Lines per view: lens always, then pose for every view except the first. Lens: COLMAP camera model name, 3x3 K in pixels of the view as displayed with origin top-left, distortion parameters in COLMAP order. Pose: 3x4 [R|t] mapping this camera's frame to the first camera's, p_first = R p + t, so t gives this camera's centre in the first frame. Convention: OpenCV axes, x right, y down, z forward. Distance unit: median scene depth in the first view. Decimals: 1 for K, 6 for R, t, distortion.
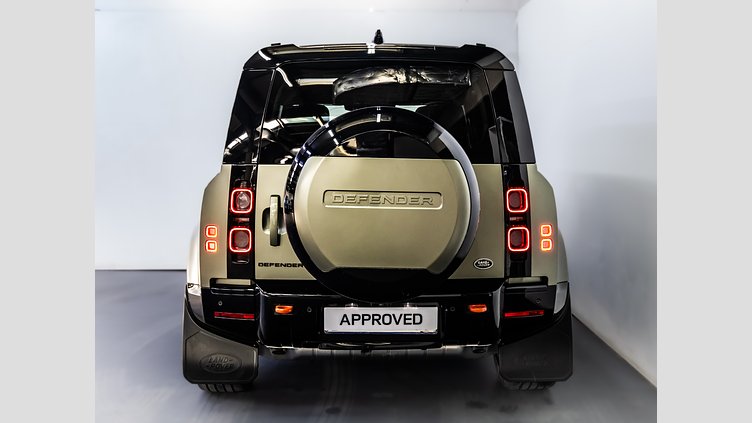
lens RADIAL K [[805.2, 0, 374.7], [0, 805.2, 216.6], [0, 0, 1]] dist [0.069802, 0.000000]
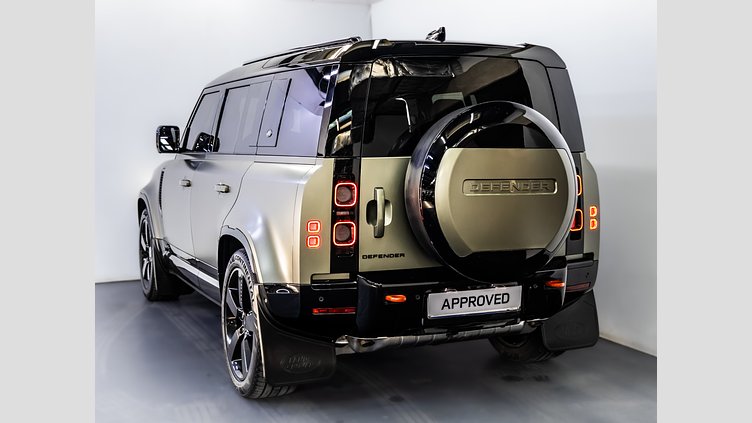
lens RADIAL K [[890.5, 0, 381.3], [0, 890.5, 208.6], [0, 0, 1]] dist [0.193473, 0.000000]
pose [[0.920224, -0.042427, 0.389086, -0.555440], [0.046171, 0.998934, -0.000271, 0.000367], [-0.388659, 0.018214, 0.921202, -0.037914]]
